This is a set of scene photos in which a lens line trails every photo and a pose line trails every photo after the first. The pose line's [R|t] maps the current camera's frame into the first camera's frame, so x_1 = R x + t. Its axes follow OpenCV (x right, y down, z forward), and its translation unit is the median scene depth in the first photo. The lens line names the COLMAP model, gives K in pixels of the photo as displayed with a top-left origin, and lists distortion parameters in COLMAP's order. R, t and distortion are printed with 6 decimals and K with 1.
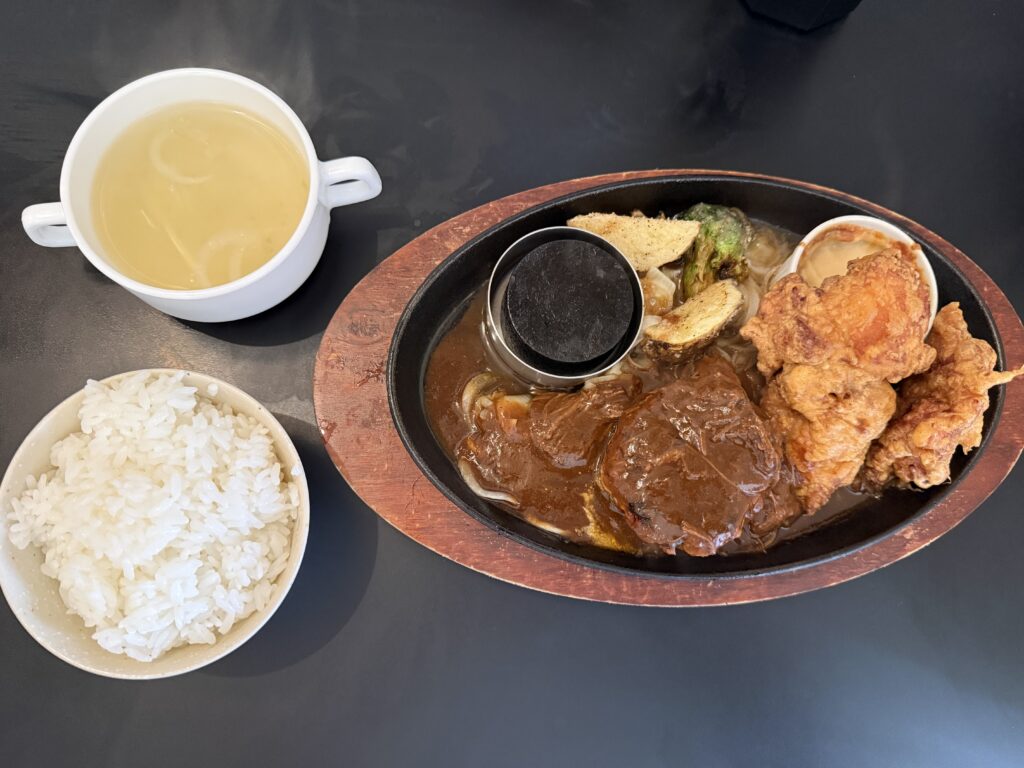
lens RADIAL K [[764.0, 0, 495.7], [0, 764.0, 380.6], [0, 0, 1]] dist [0.066579, -0.177370]
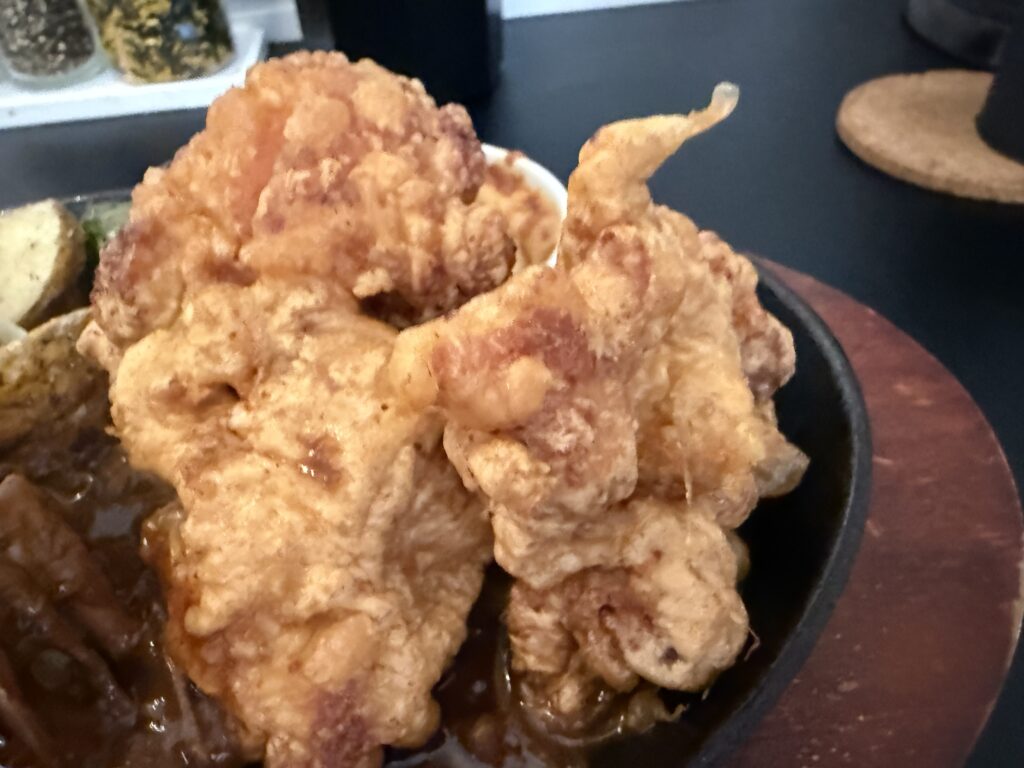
lens RADIAL K [[738.0, 0, 471.9], [0, 738.0, 384.0], [0, 0, 1]] dist [0.007823, -0.006032]
pose [[0.982507, -0.184968, -0.021606, 0.527589], [0.138088, 0.801460, -0.581887, 0.201886], [0.124947, 0.568725, 0.812982, 0.736015]]
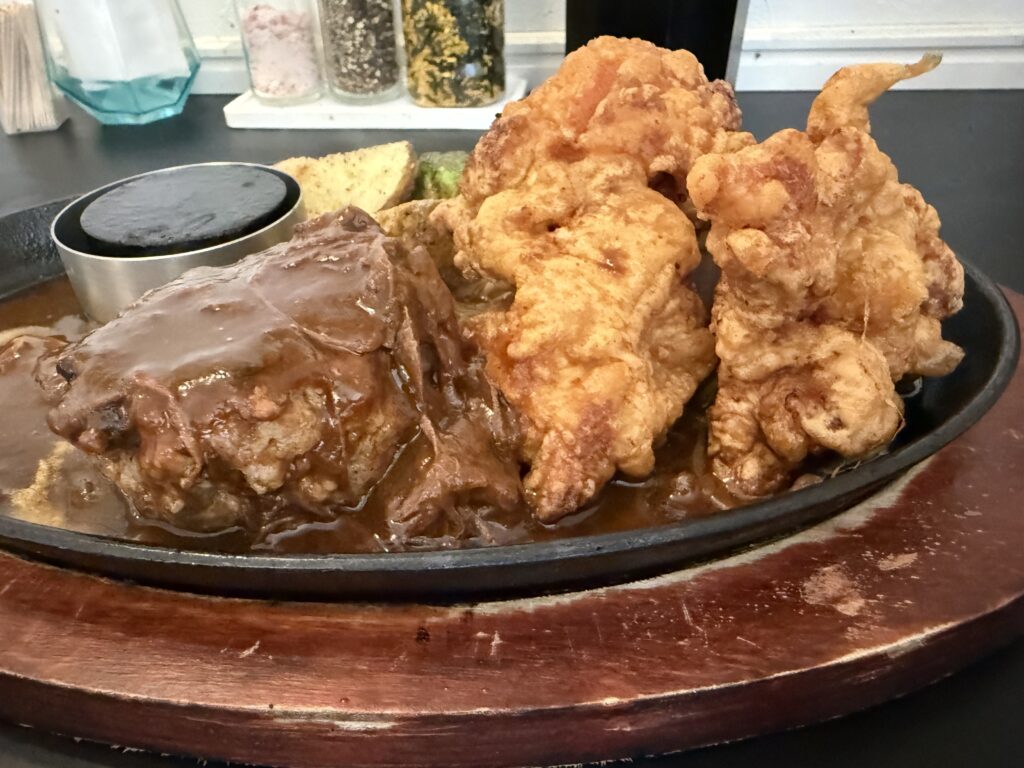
lens RADIAL K [[738.0, 0, 471.9], [0, 738.0, 384.0], [0, 0, 1]] dist [0.007823, -0.006032]
pose [[0.978503, -0.012152, -0.205874, 0.468361], [-0.132089, 0.729706, -0.670881, 0.402831], [0.158380, 0.683653, 0.712414, 0.700874]]
